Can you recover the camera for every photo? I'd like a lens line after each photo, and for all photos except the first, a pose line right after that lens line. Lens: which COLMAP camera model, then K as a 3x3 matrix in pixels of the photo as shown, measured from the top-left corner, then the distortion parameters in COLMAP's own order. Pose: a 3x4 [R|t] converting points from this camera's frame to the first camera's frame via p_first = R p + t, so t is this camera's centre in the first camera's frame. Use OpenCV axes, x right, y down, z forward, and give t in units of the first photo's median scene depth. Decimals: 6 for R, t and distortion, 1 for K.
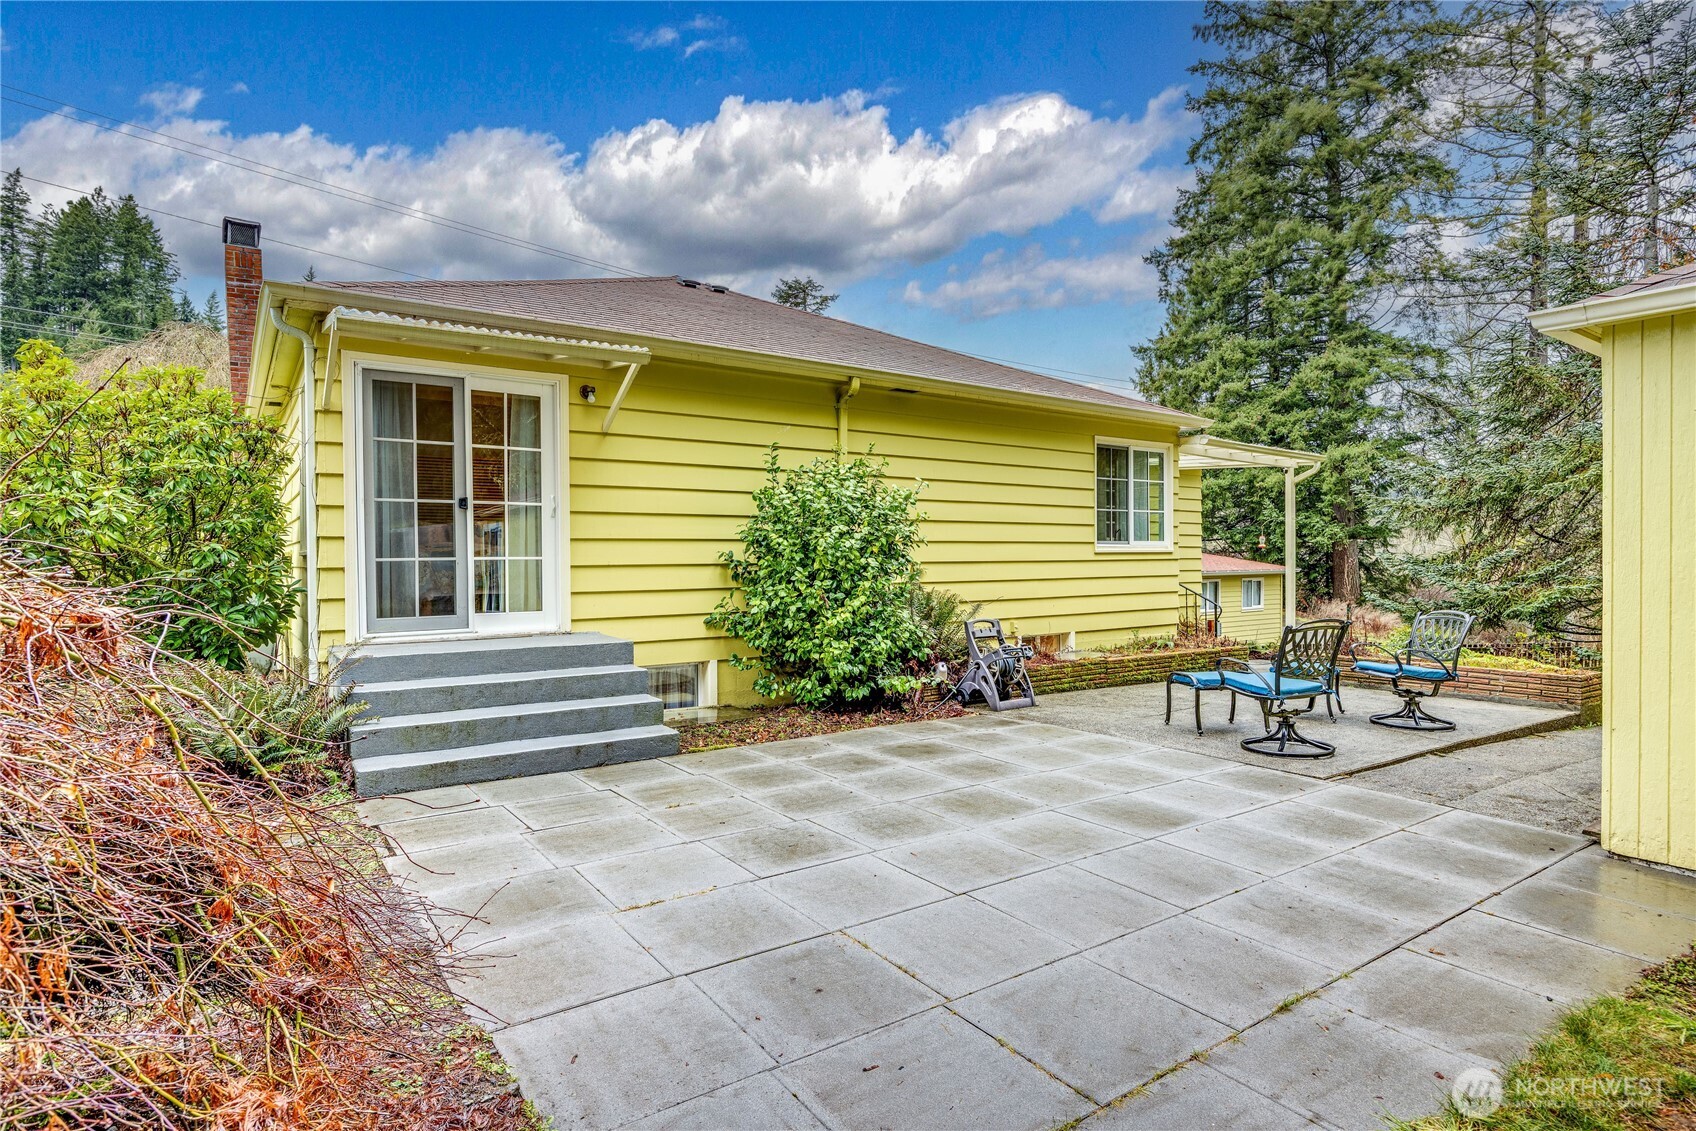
lens RADIAL K [[883.7, 0, 848.0], [0, 883.7, 565.5], [0, 0, 1]] dist [0.001045, 0.000217]
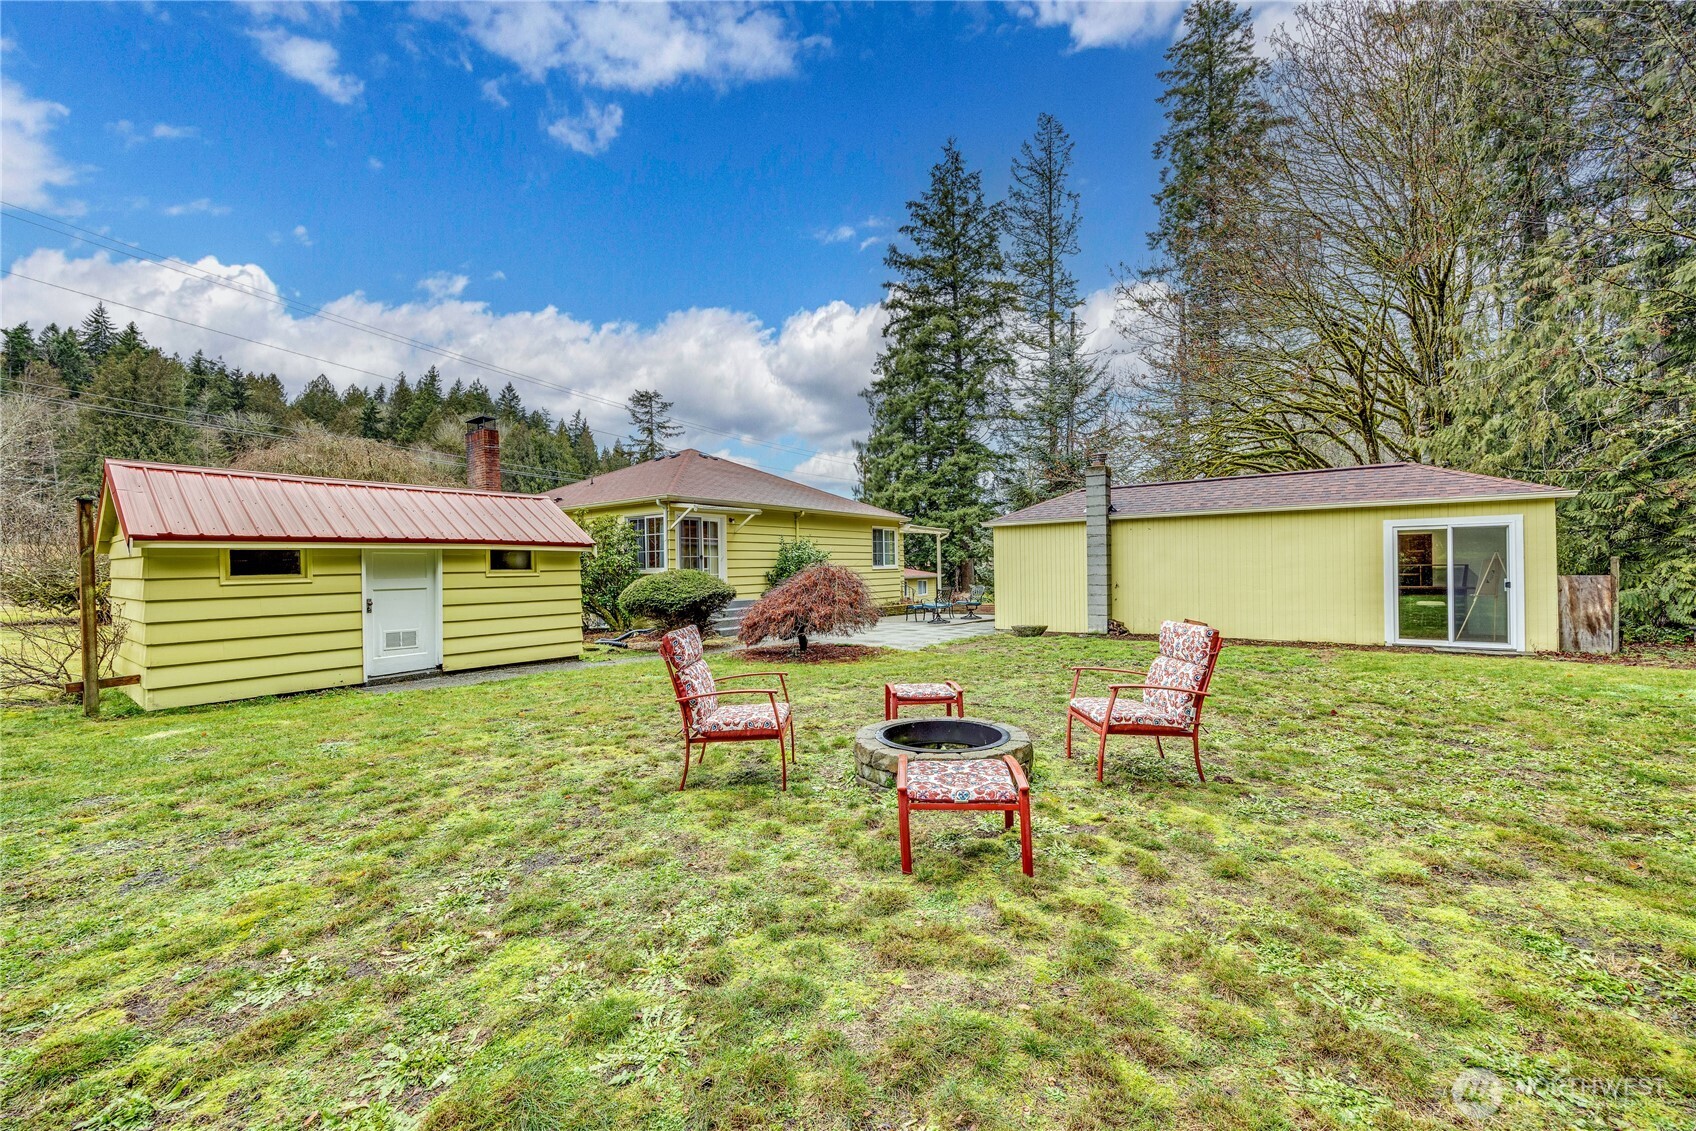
lens RADIAL K [[665.4, 0, 848.0], [0, 665.4, 565.5], [0, 0, 1]] dist [0.000340, 0.000021]
pose [[0.947136, -0.008815, 0.320710, -0.108398], [0.013597, 0.999827, -0.012674, -0.000589], [-0.320543, 0.016365, 0.947092, -0.218464]]
